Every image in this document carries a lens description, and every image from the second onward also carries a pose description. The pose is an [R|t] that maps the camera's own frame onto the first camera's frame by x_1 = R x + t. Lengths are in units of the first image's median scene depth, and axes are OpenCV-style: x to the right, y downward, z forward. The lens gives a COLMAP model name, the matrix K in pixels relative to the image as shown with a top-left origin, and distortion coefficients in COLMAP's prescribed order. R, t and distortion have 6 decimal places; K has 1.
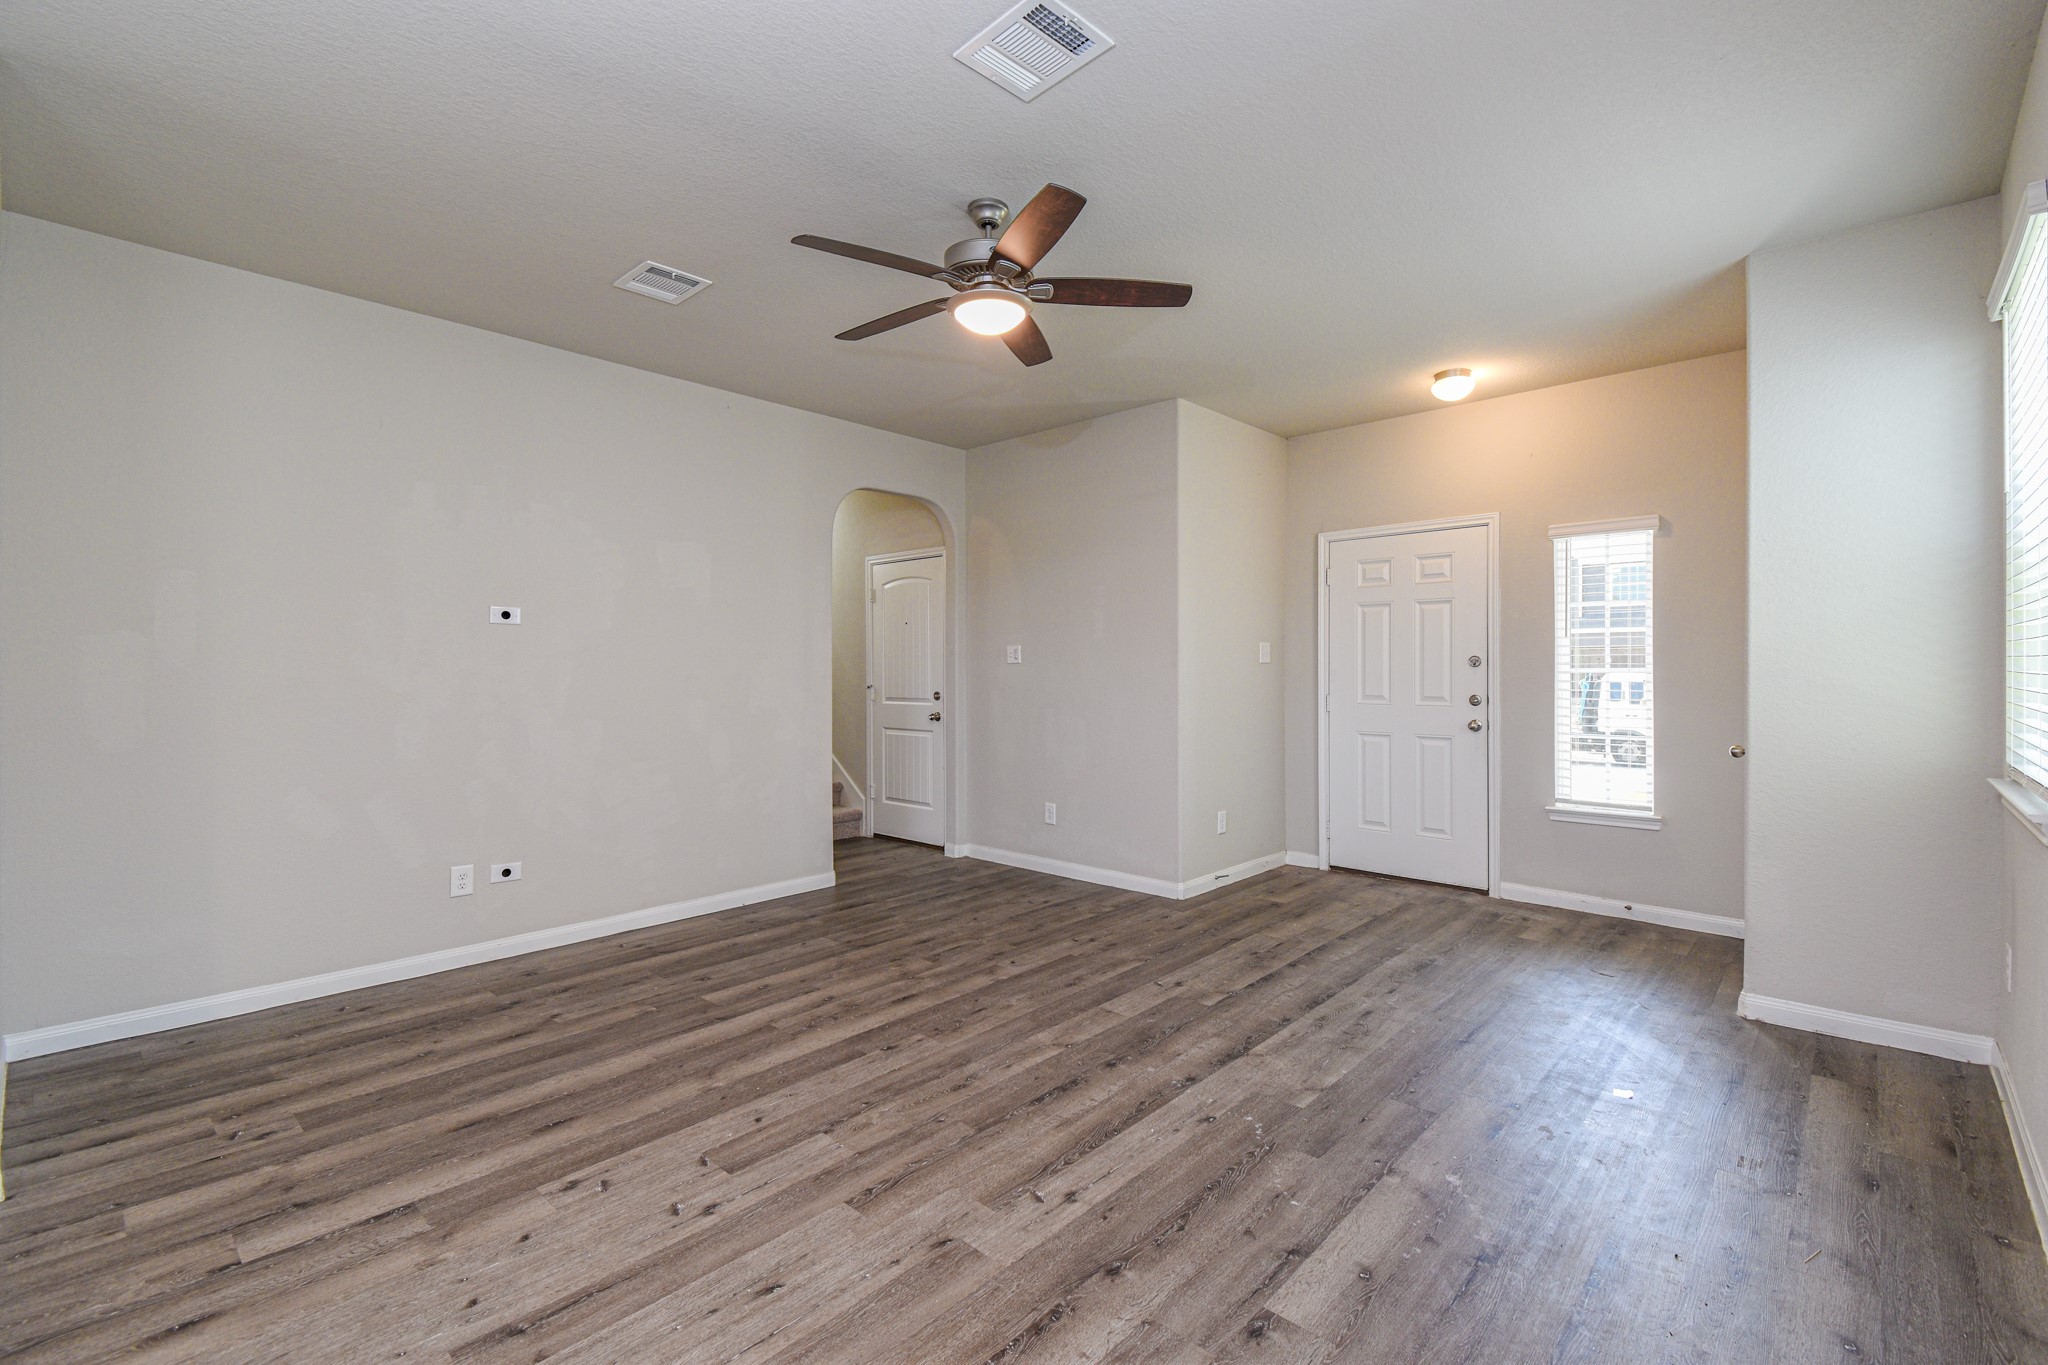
lens RADIAL K [[896.0, 0, 1028.8], [0, 896.0, 672.1], [0, 0, 1]] dist [0.013287, -0.008535]
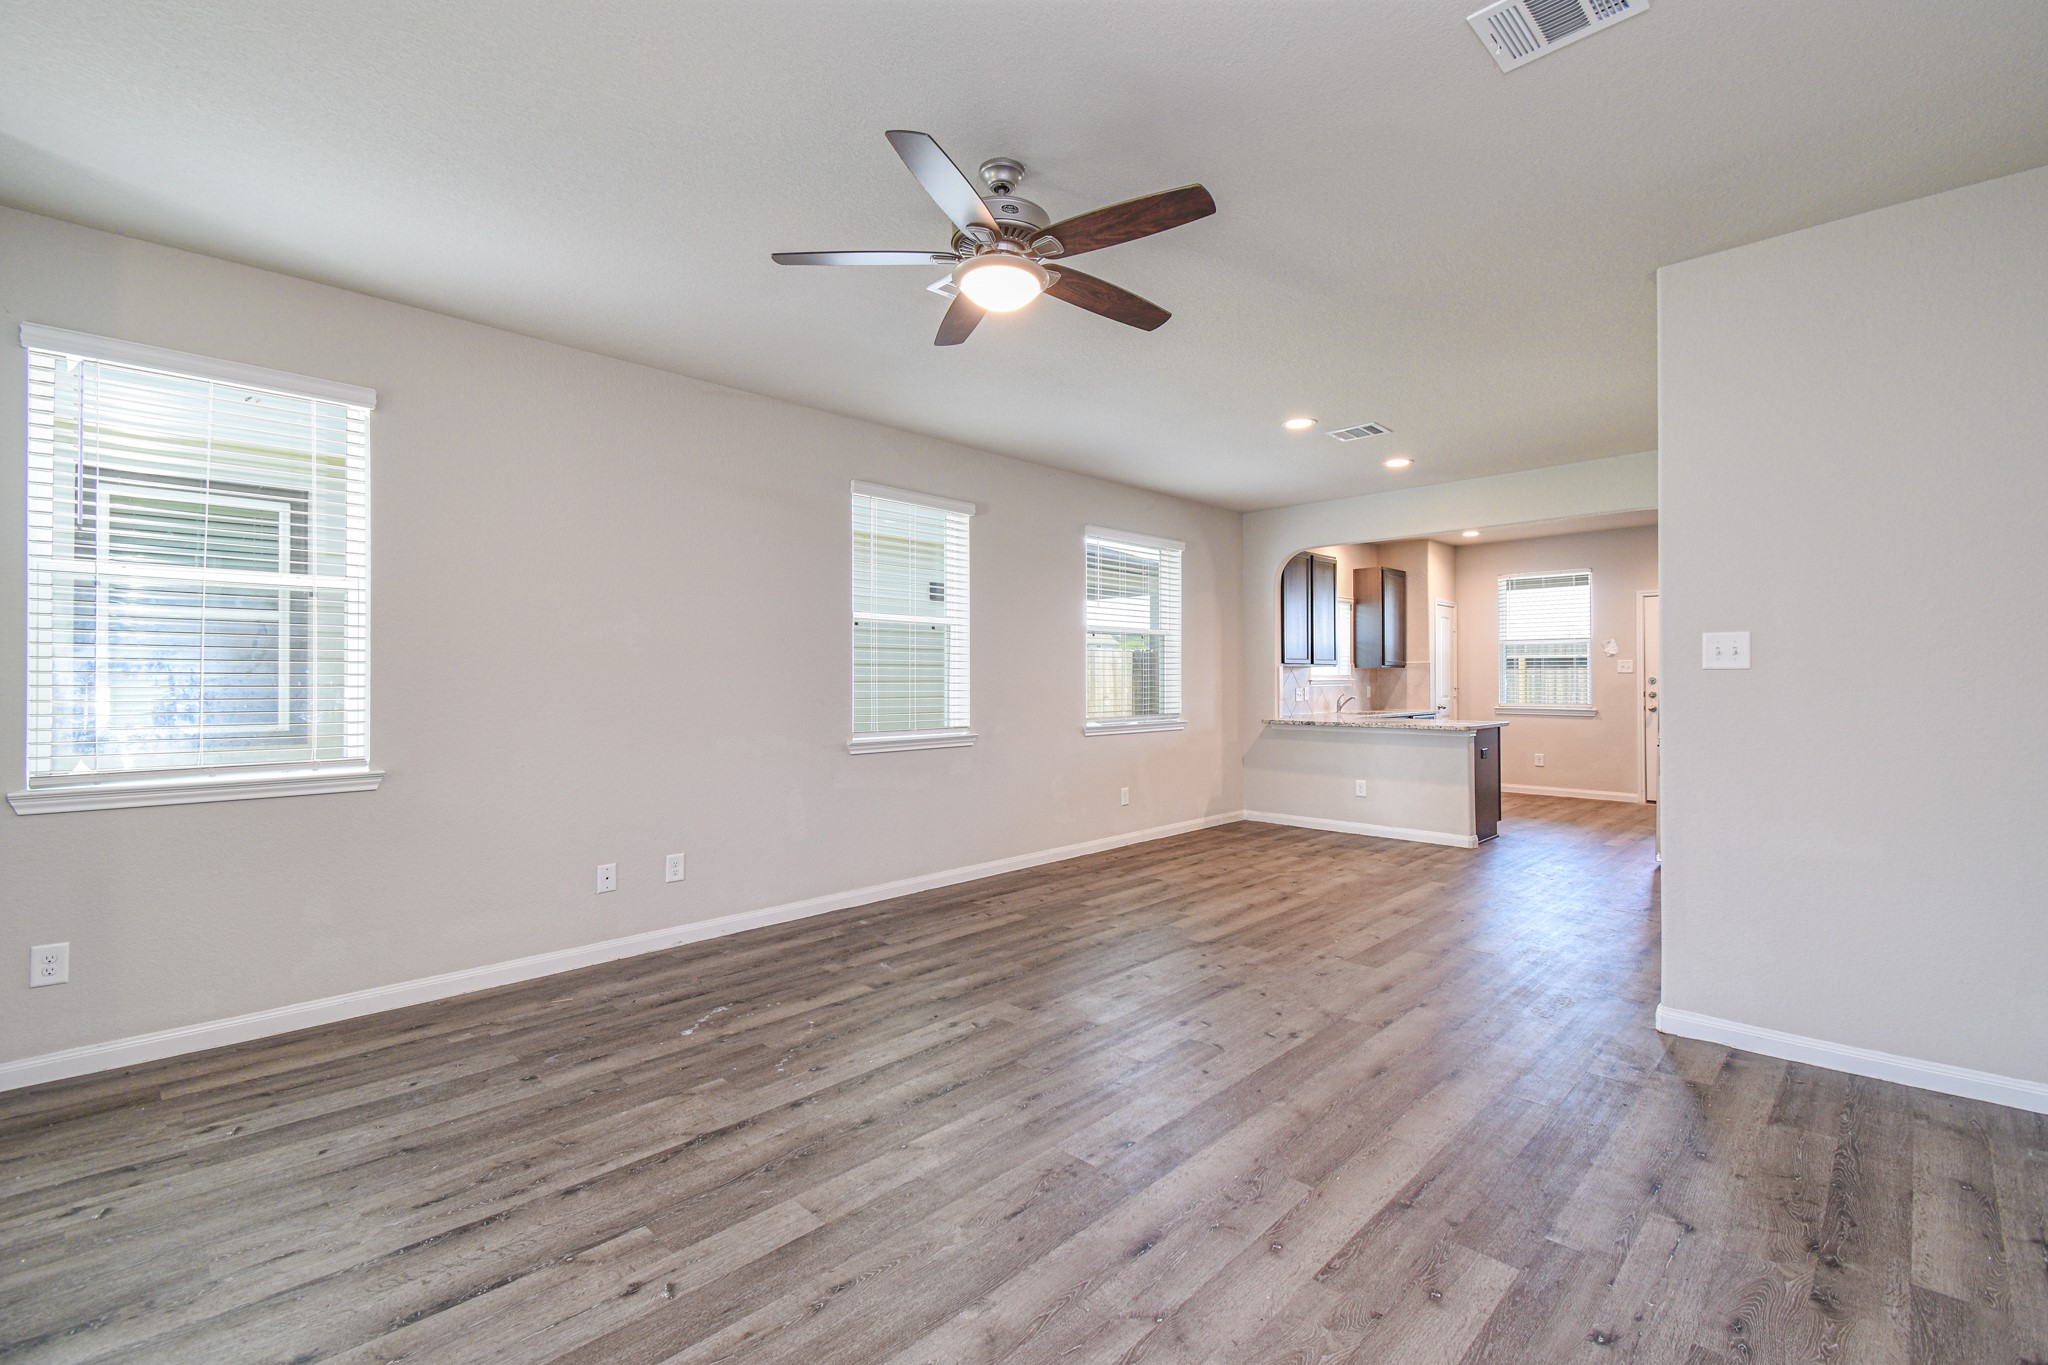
lens RADIAL K [[896.0, 0, 1028.8], [0, 896.0, 672.1], [0, 0, 1]] dist [0.013287, -0.008535]
pose [[-0.999488, 0.004412, 0.031678, -0.096801], [0.004203, 0.999969, -0.006660, -0.005301], [-0.031707, -0.006524, -0.999476, 1.837796]]
